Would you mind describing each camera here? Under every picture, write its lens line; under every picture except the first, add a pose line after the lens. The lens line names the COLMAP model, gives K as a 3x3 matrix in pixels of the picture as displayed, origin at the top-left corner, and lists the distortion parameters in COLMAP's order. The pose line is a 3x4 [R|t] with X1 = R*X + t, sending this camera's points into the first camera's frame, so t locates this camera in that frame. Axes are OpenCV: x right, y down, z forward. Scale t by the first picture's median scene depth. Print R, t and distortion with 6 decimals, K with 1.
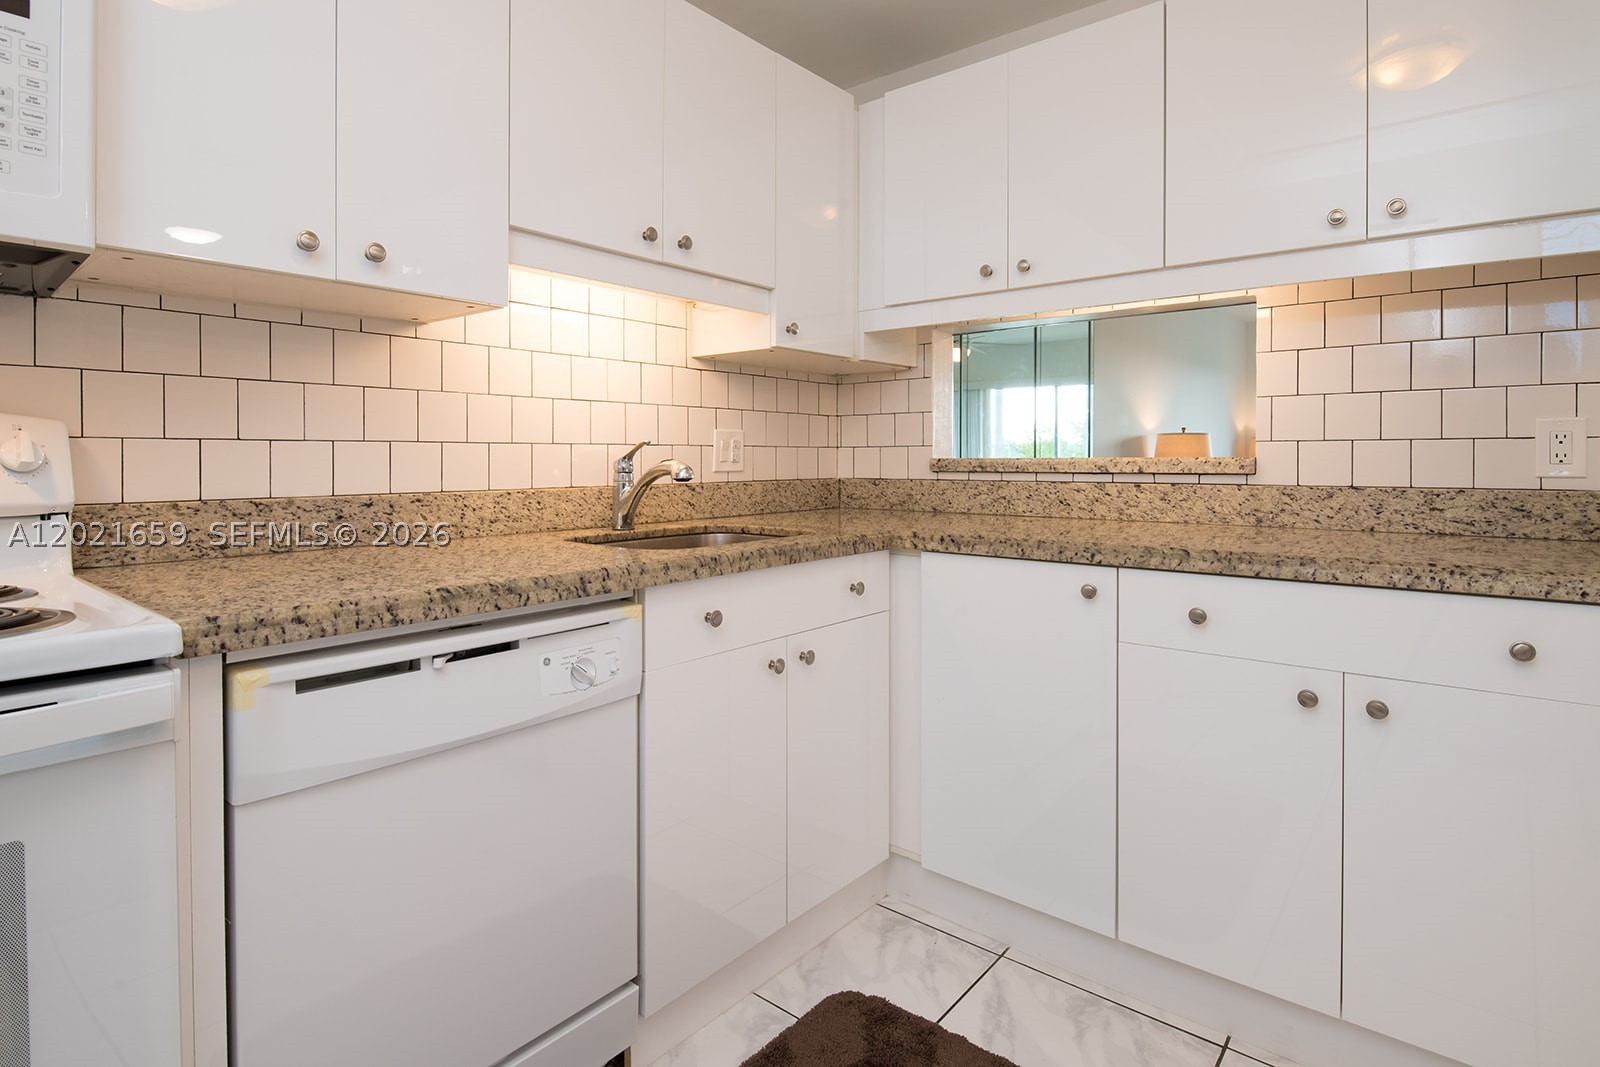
lens RADIAL K [[824.0, 0, 799.9], [0, 824.0, 465.8], [0, 0, 1]] dist [-0.008522, -0.001028]
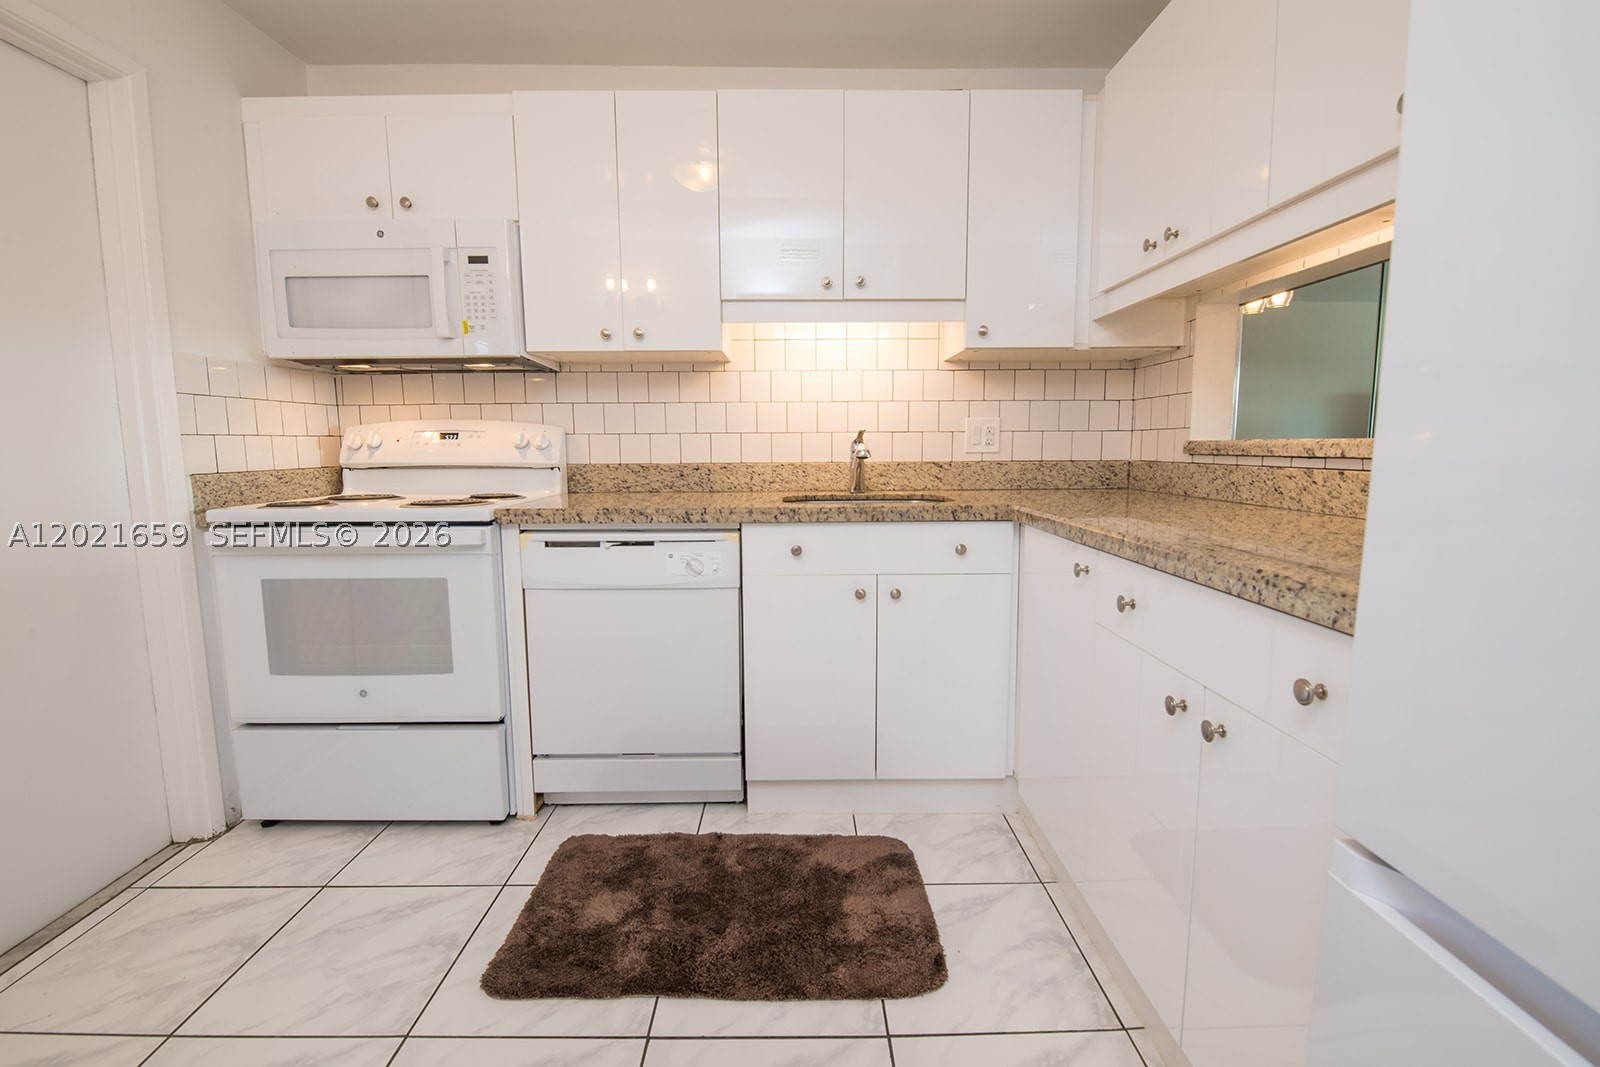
lens RADIAL K [[711.2, 0, 800.0], [0, 711.2, 533.5], [0, 0, 1]] dist [-0.000516, -0.000029]
pose [[0.643573, 0.092854, -0.759731, 0.712727], [-0.002599, 0.992873, 0.119146, 0.001251], [0.765380, -0.074705, 0.639228, 0.148616]]
